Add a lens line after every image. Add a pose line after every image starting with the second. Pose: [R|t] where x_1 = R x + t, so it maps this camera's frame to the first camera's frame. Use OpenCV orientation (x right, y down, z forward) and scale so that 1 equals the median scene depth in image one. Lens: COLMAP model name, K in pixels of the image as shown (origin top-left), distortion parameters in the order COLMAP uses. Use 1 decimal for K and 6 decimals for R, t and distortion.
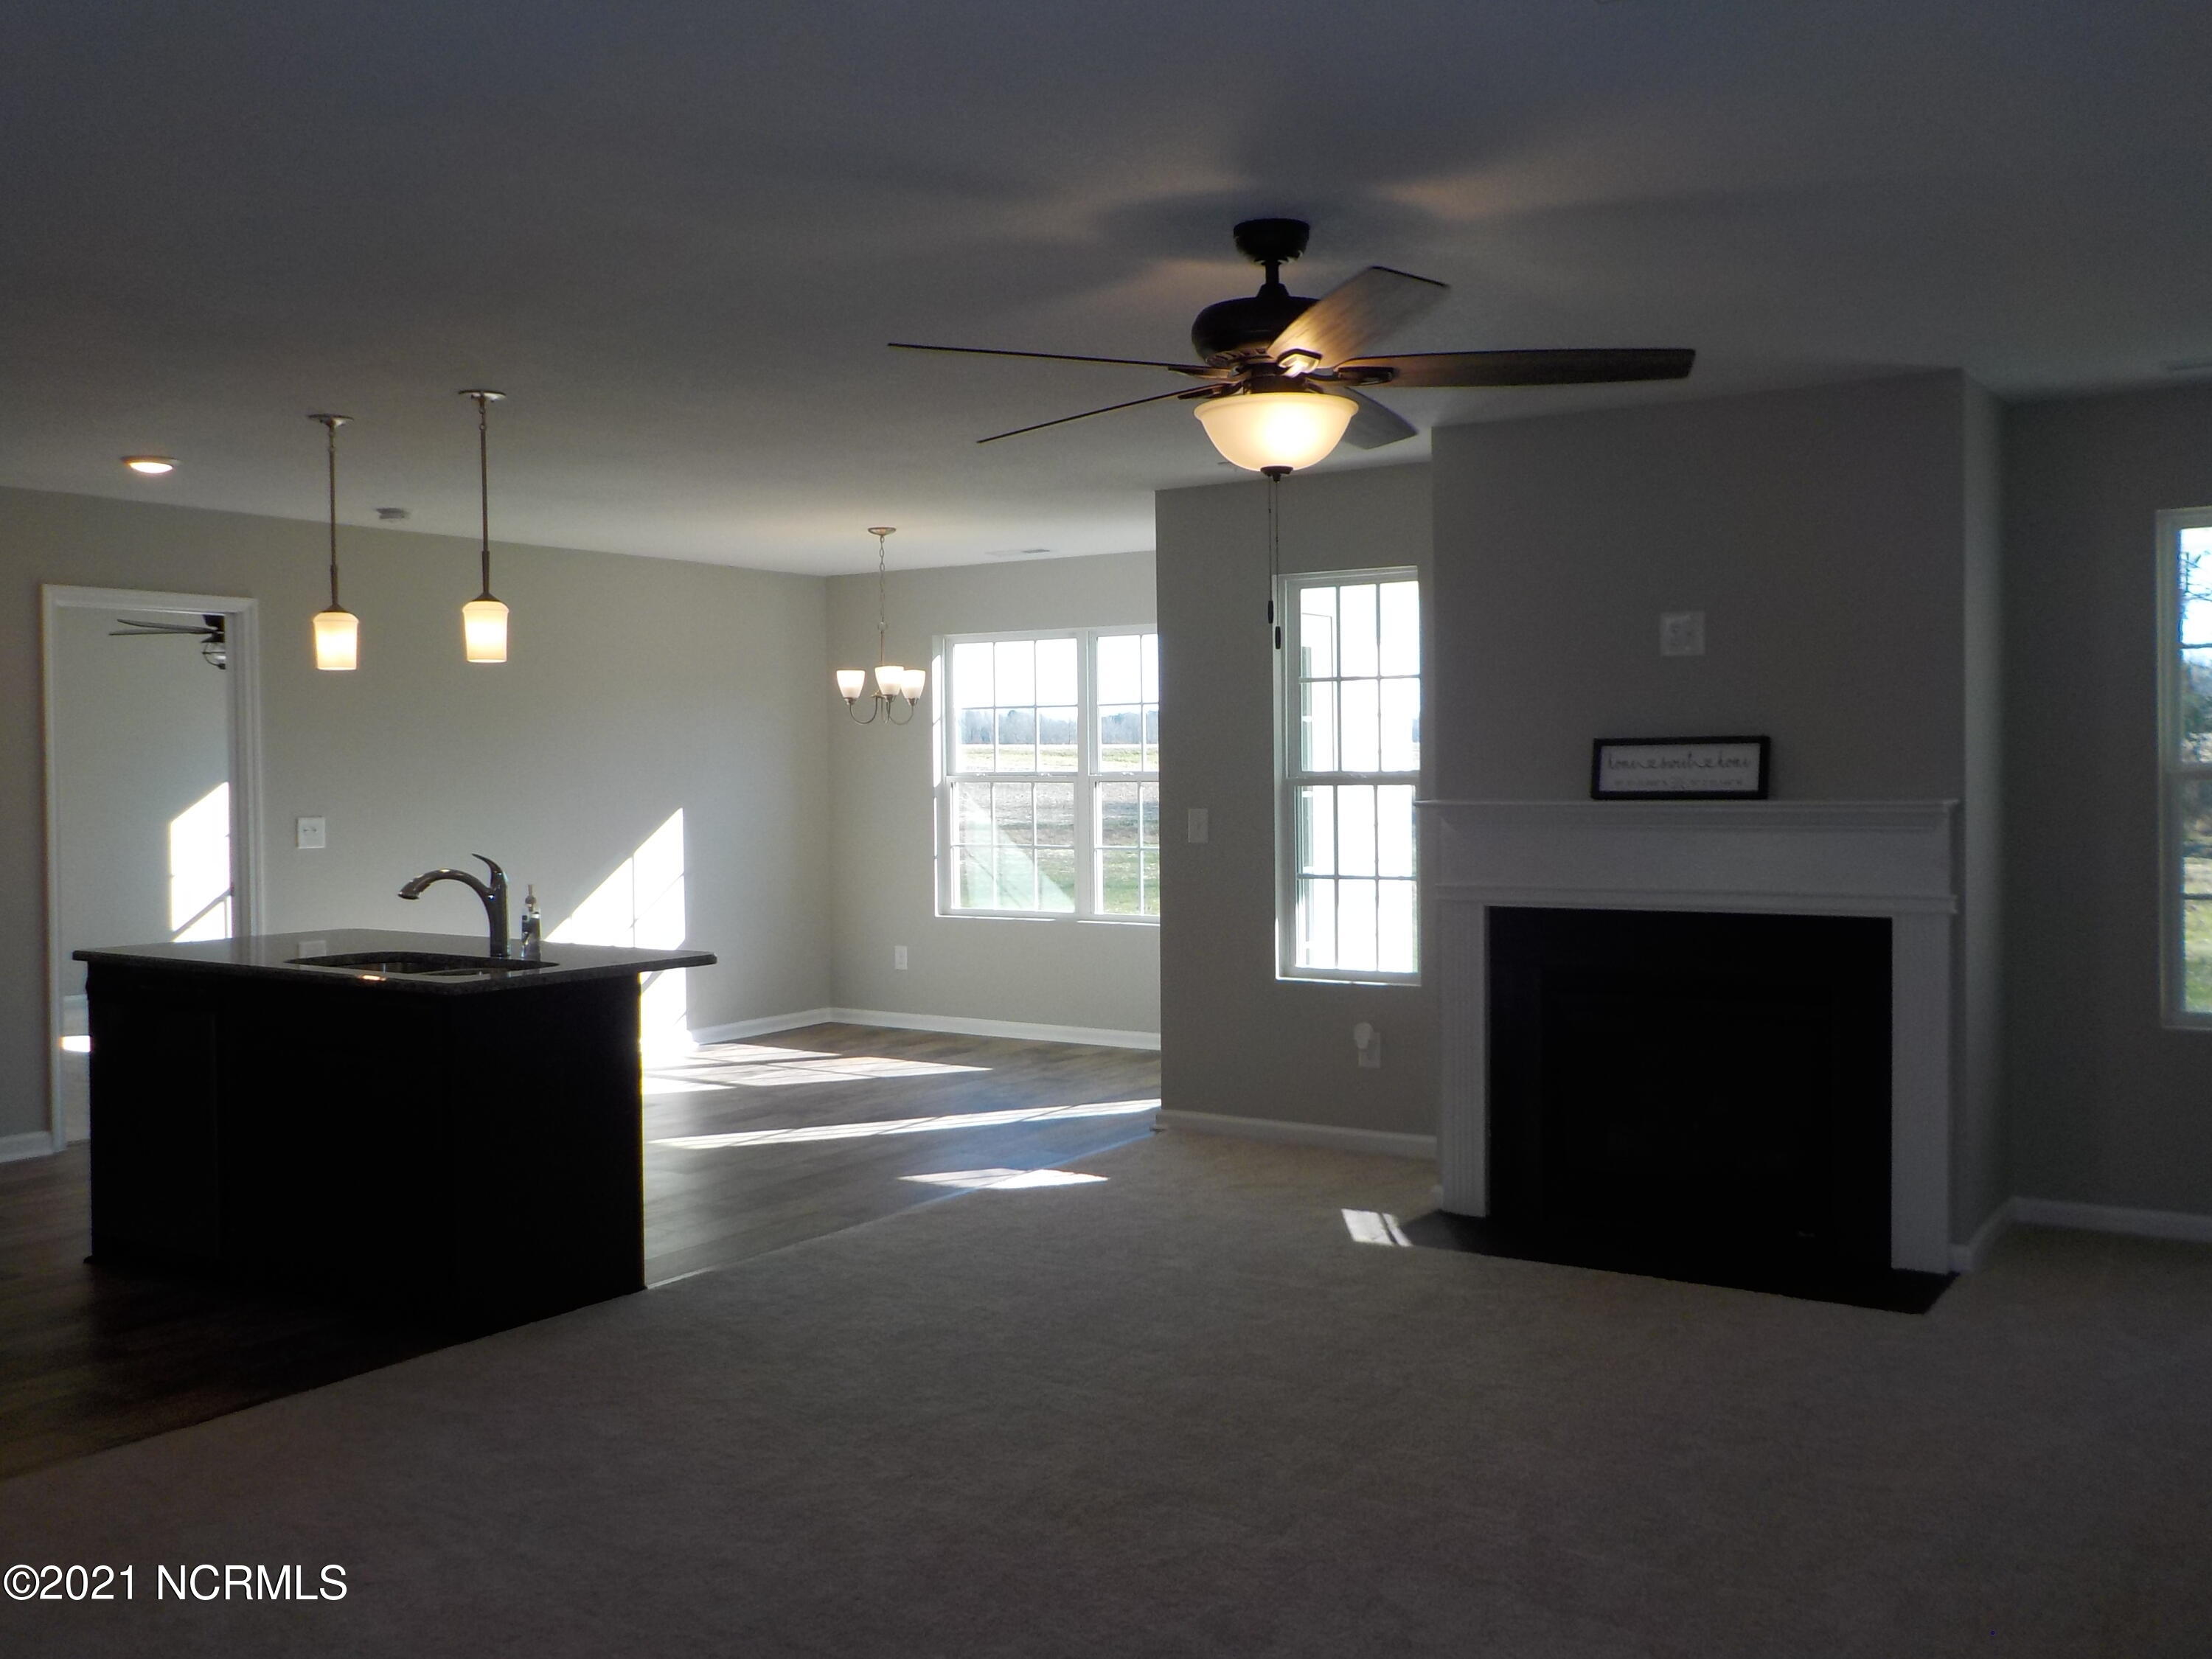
lens RADIAL K [[1997.1, 0, 1094.0], [0, 1997.1, 819.9], [0, 0, 1]] dist [-0.000394, 0.002493]
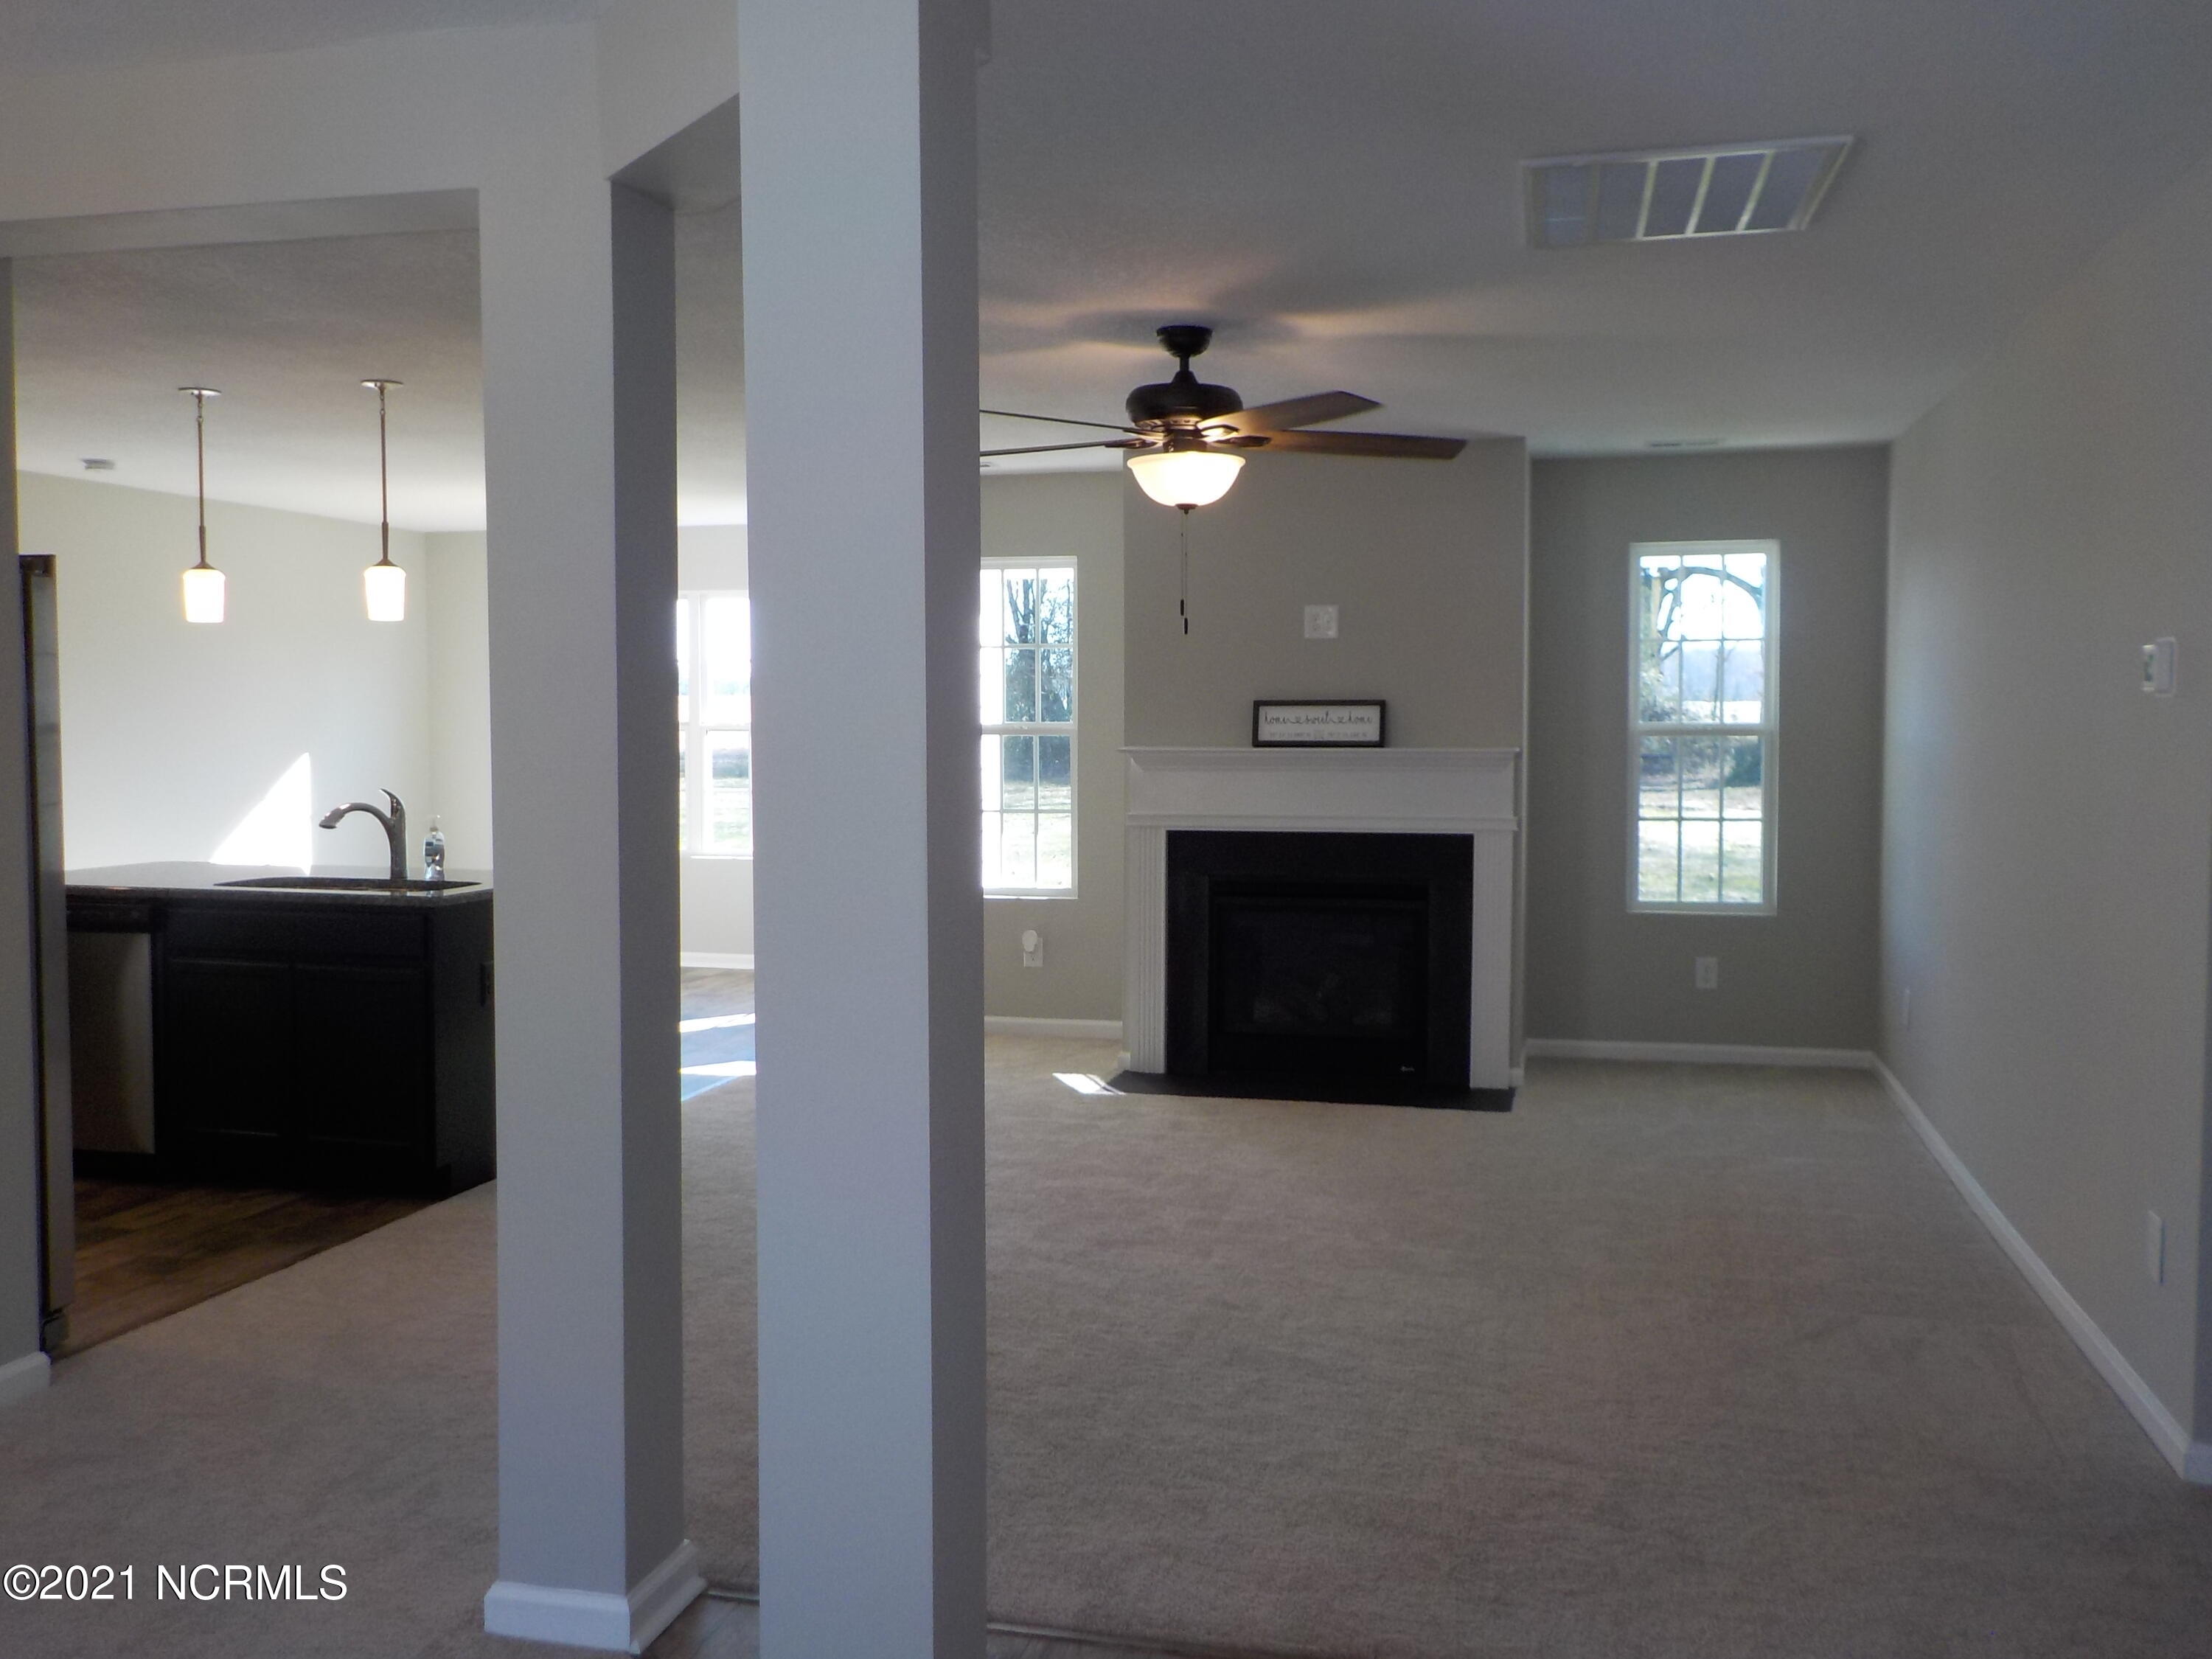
lens RADIAL K [[2003.7, 0, 1086.1], [0, 2003.7, 814.1], [0, 0, 1]] dist [-0.003102, 0.012490]
pose [[0.942087, -0.005393, 0.335324, -0.254723], [-0.001034, 0.999819, 0.018985, 0.007710], [-0.335366, -0.018232, 0.941911, -0.171289]]
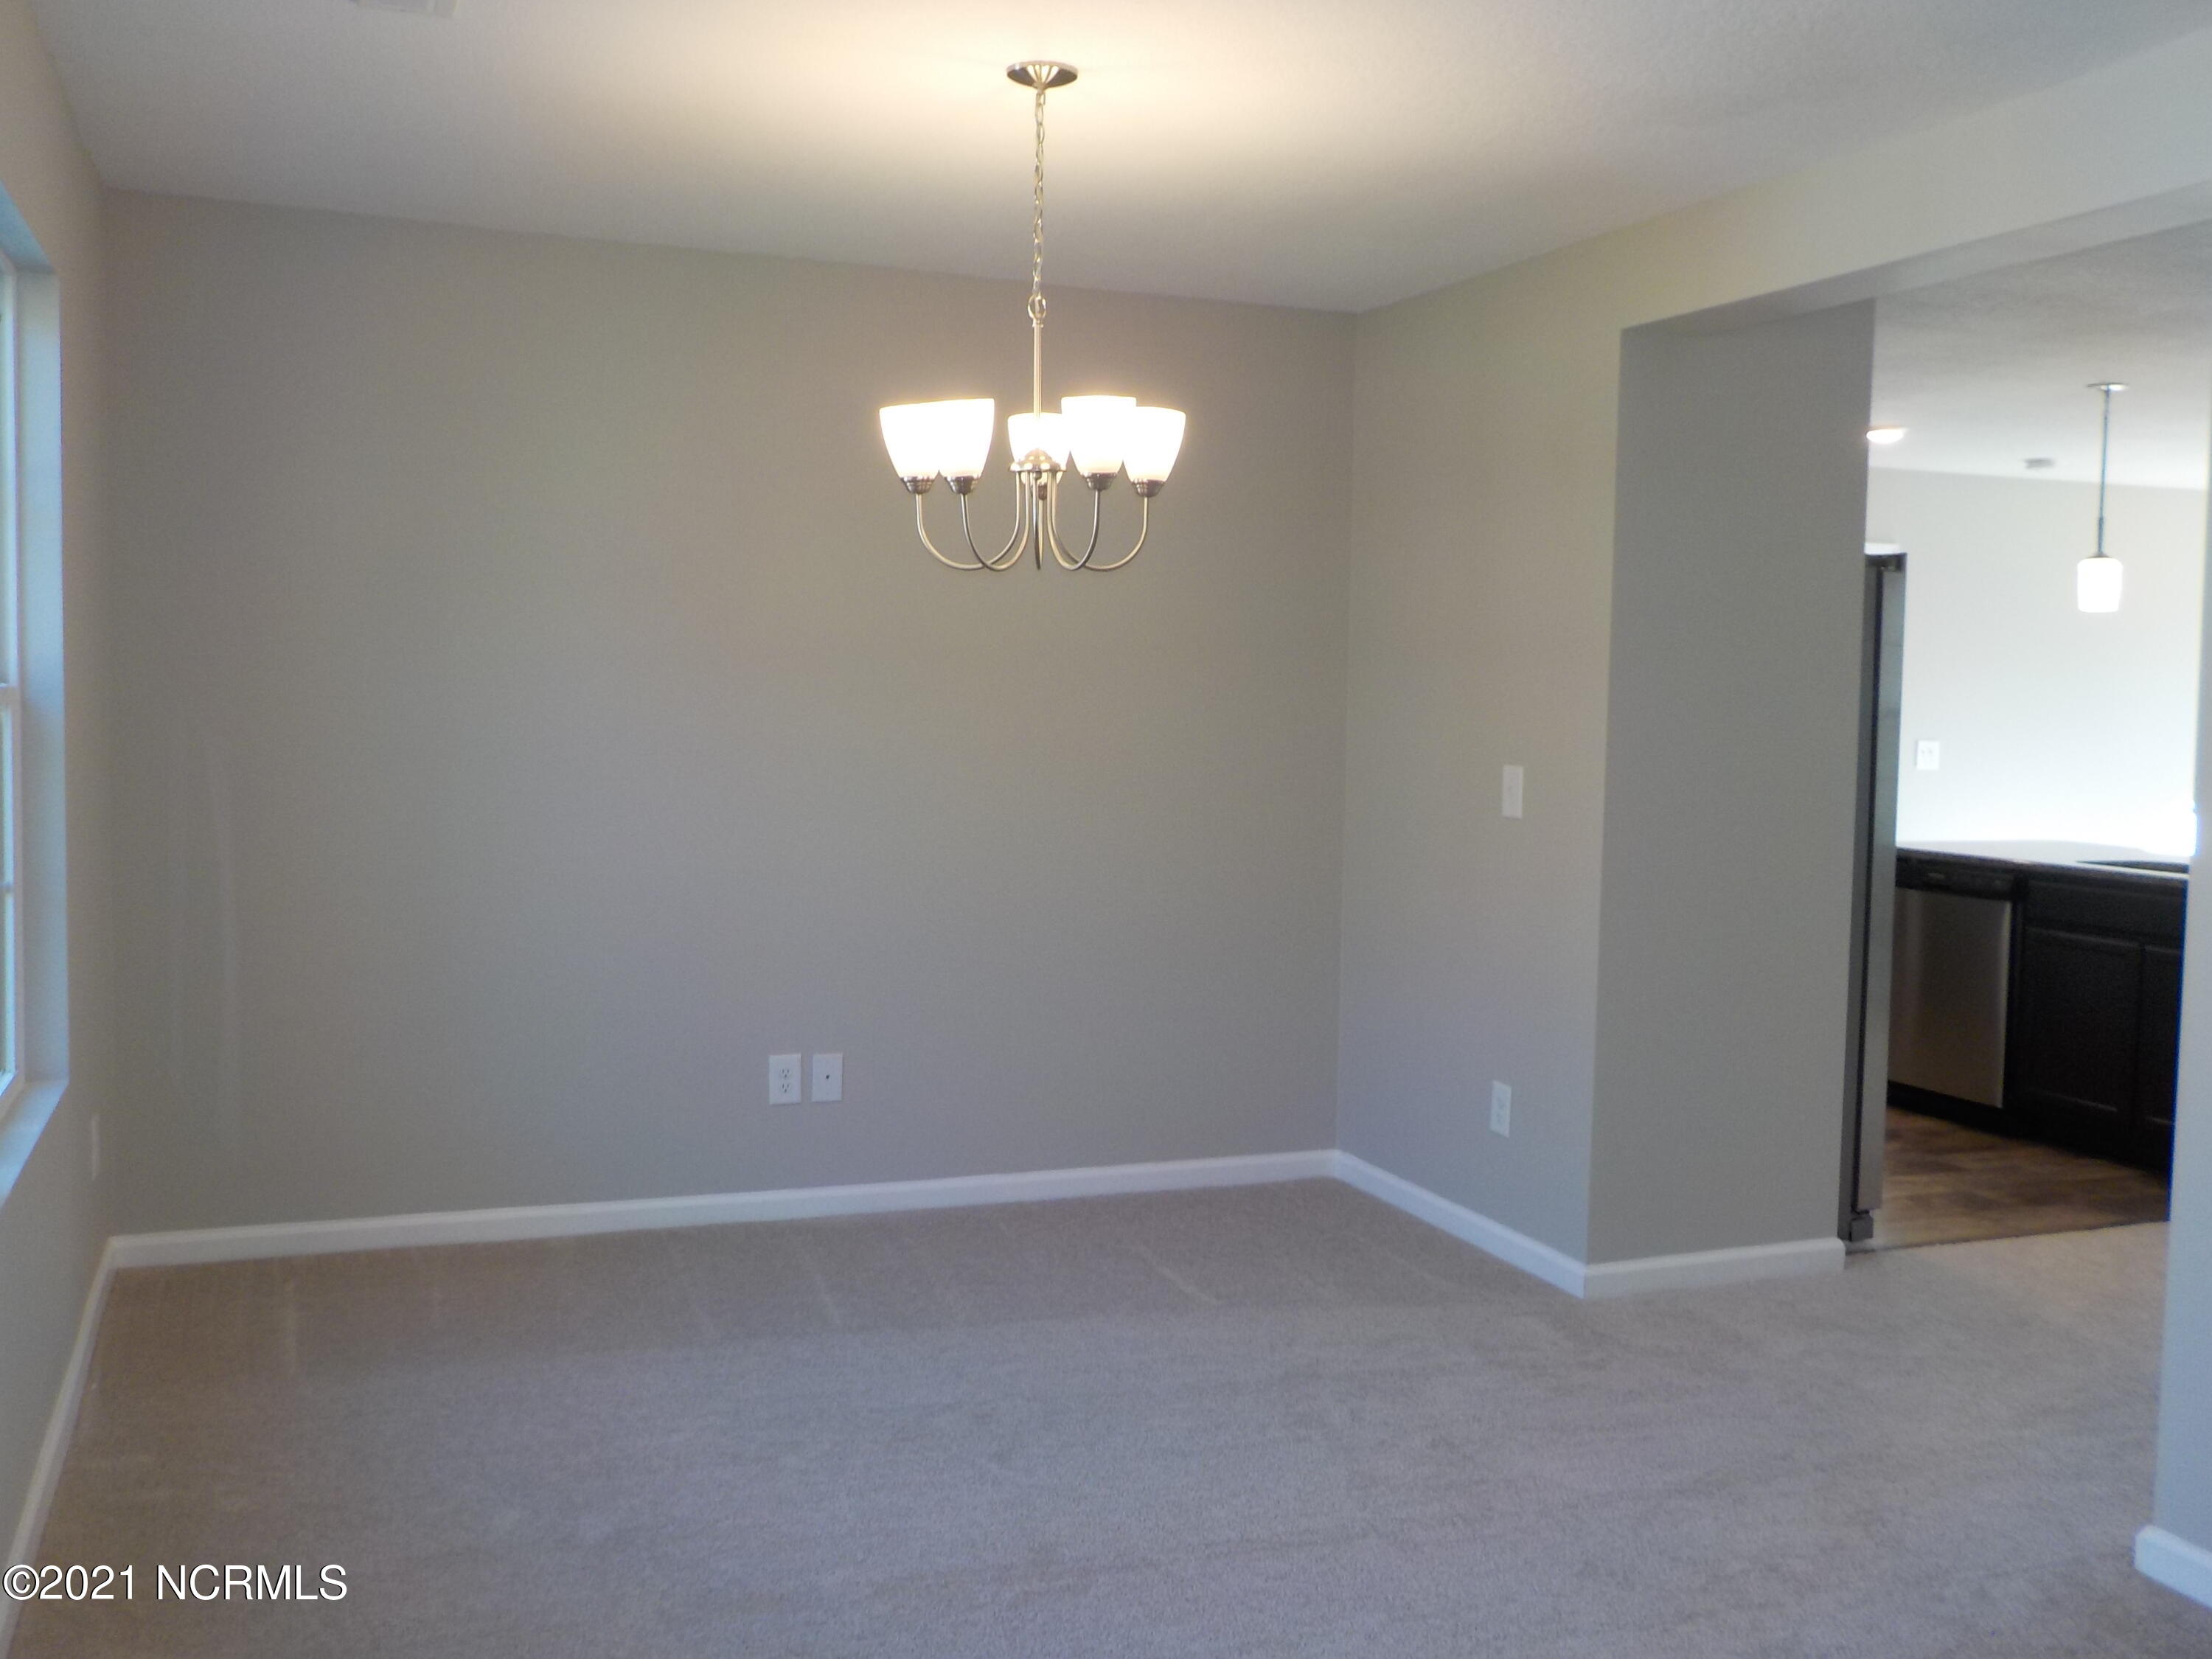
lens RADIAL K [[2016.1, 0, 1103.0], [0, 2016.1, 823.9], [0, 0, 1]] dist [0.022158, 0.015236]
pose [[0.830797, 0.061511, -0.553166, -0.176996], [-0.042340, 0.997979, 0.047382, 0.013243], [0.554962, -0.015944, 0.831723, -0.235869]]
